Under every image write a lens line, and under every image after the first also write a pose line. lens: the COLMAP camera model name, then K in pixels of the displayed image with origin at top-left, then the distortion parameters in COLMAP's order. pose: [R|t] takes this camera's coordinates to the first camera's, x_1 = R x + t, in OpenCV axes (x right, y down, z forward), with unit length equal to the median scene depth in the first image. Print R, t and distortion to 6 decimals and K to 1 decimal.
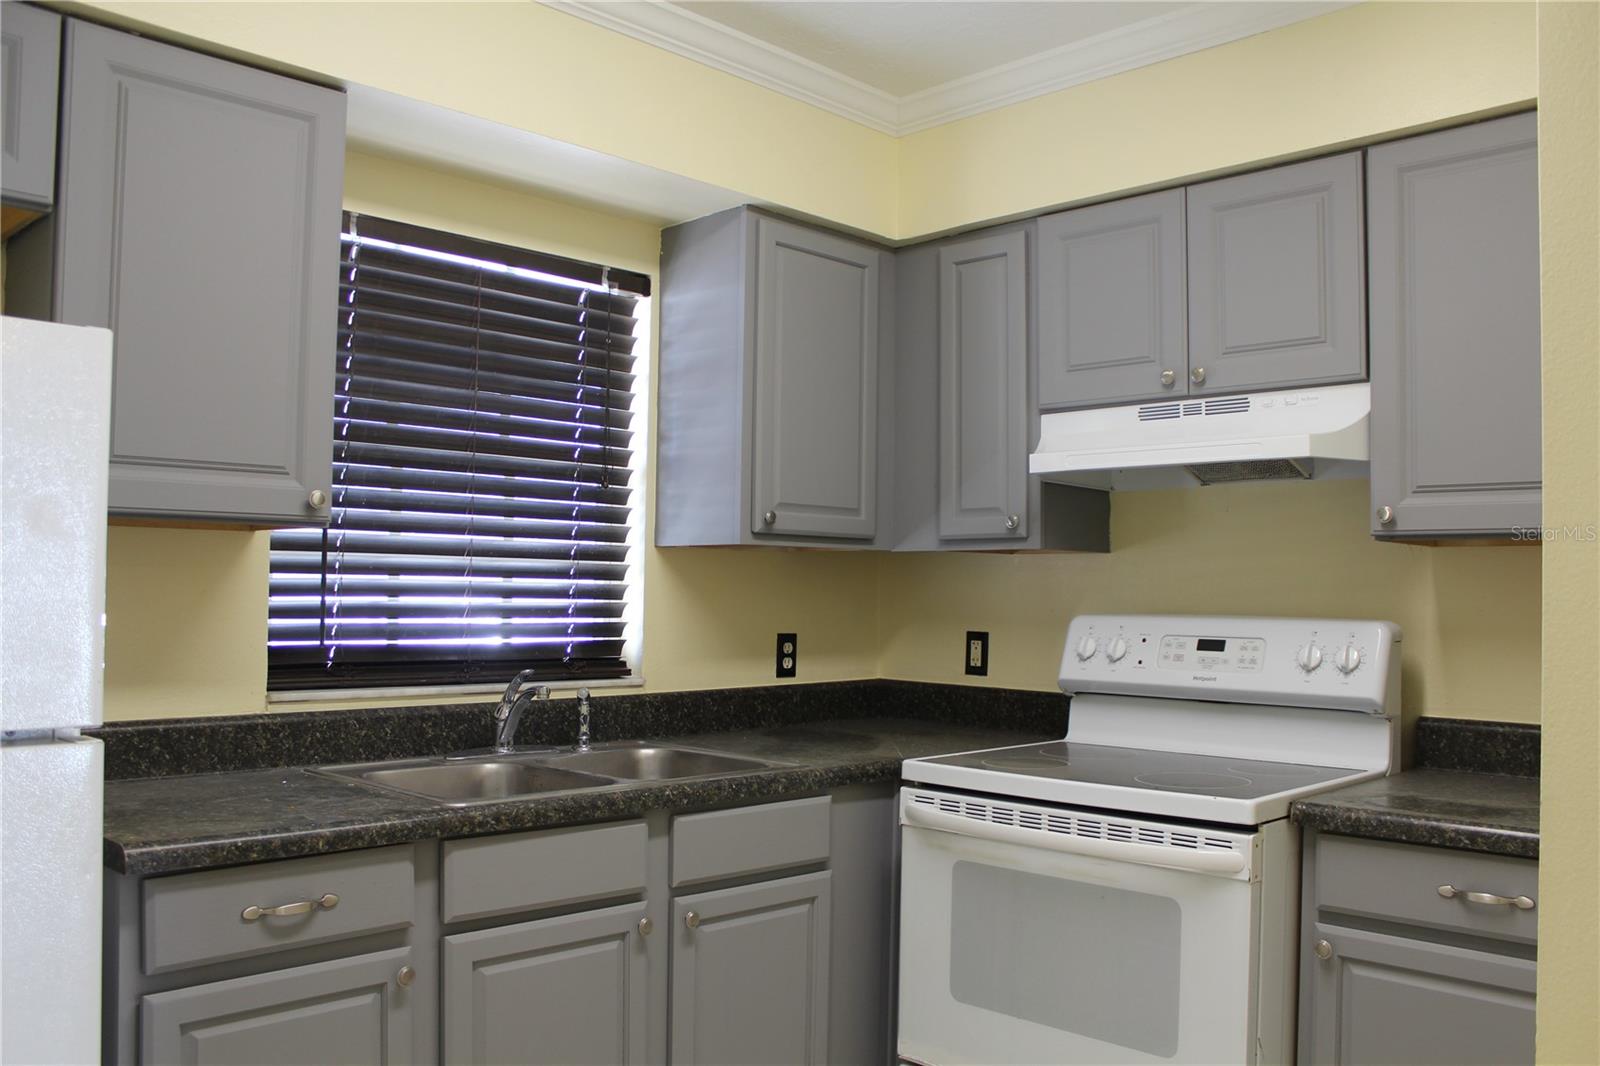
lens RADIAL K [[1306.9, 0, 797.1], [0, 1306.9, 564.9], [0, 0, 1]] dist [-0.167771, 0.152571]
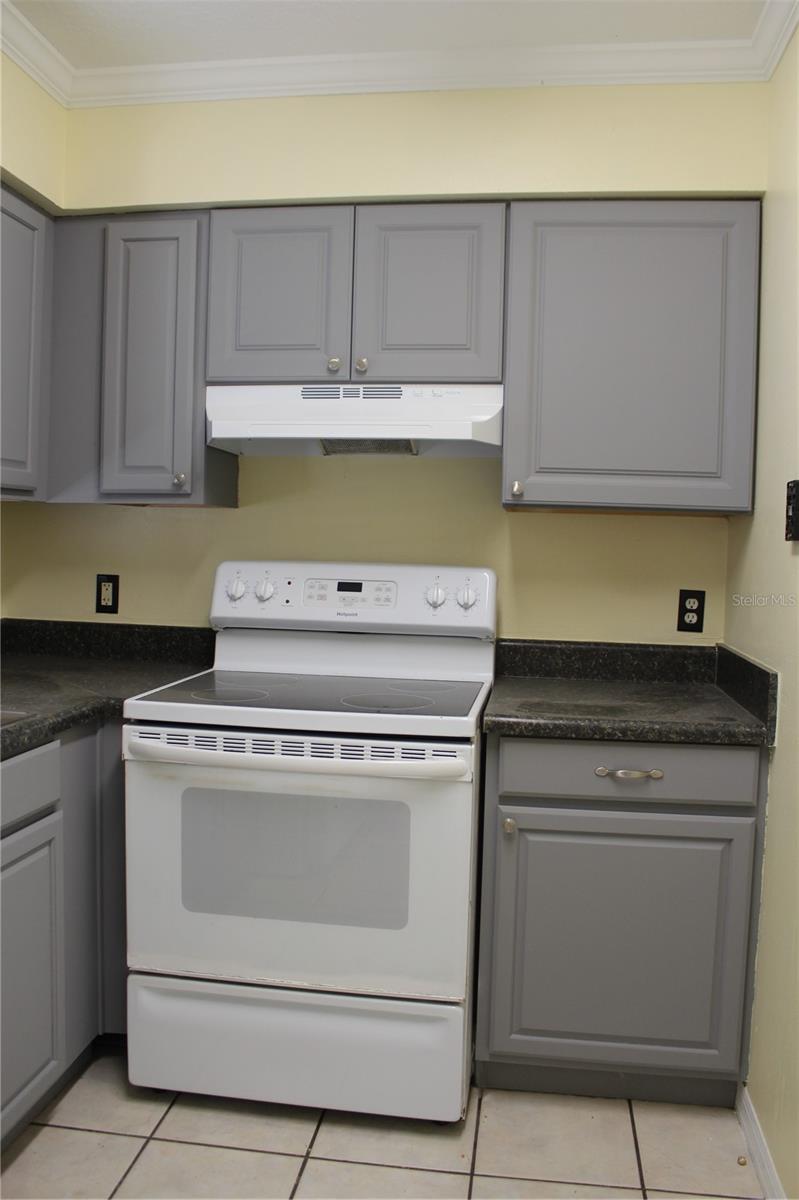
lens RADIAL K [[980.2, 0, 399.5], [0, 980.2, 600.0], [0, 0, 1]] dist [-0.167771, 0.152571]
pose [[0.803340, -0.029687, 0.594780, -0.205460], [-0.026027, 0.996052, 0.084869, -0.006178], [-0.594952, -0.083660, 0.799396, 0.229781]]
